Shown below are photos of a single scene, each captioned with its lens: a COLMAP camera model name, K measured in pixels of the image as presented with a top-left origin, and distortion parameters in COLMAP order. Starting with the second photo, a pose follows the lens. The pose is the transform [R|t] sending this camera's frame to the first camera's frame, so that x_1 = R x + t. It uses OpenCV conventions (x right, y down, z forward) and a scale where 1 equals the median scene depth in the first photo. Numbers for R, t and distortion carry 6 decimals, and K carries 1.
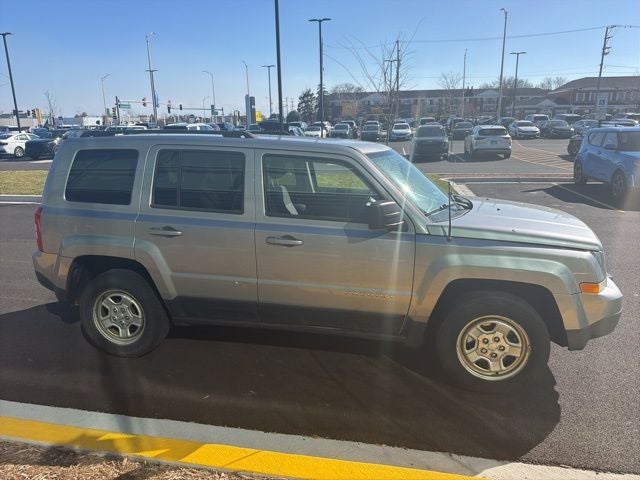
lens RADIAL K [[451.5, 0, 347.1], [0, 451.5, 252.7], [0, 0, 1]] dist [0.024608, -0.038299]
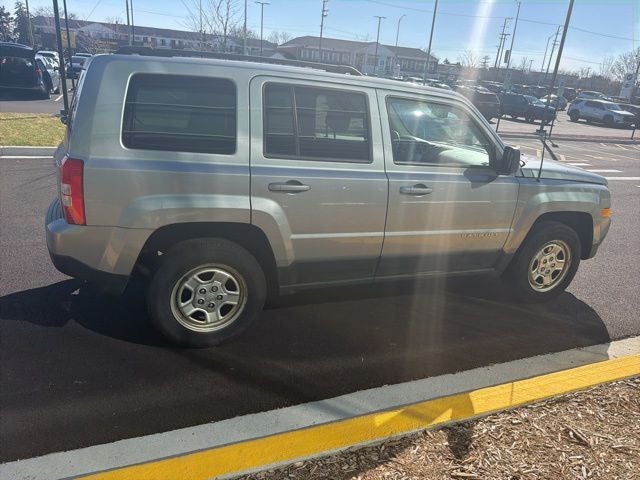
lens RADIAL K [[451.5, 0, 327.8], [0, 451.5, 242.9], [0, 0, 1]] dist [0.024608, -0.038299]
pose [[0.842551, -0.112068, 0.526829, -0.783619], [0.065817, 0.992206, 0.105805, -0.025940], [-0.534581, -0.054472, 0.843360, 0.245128]]
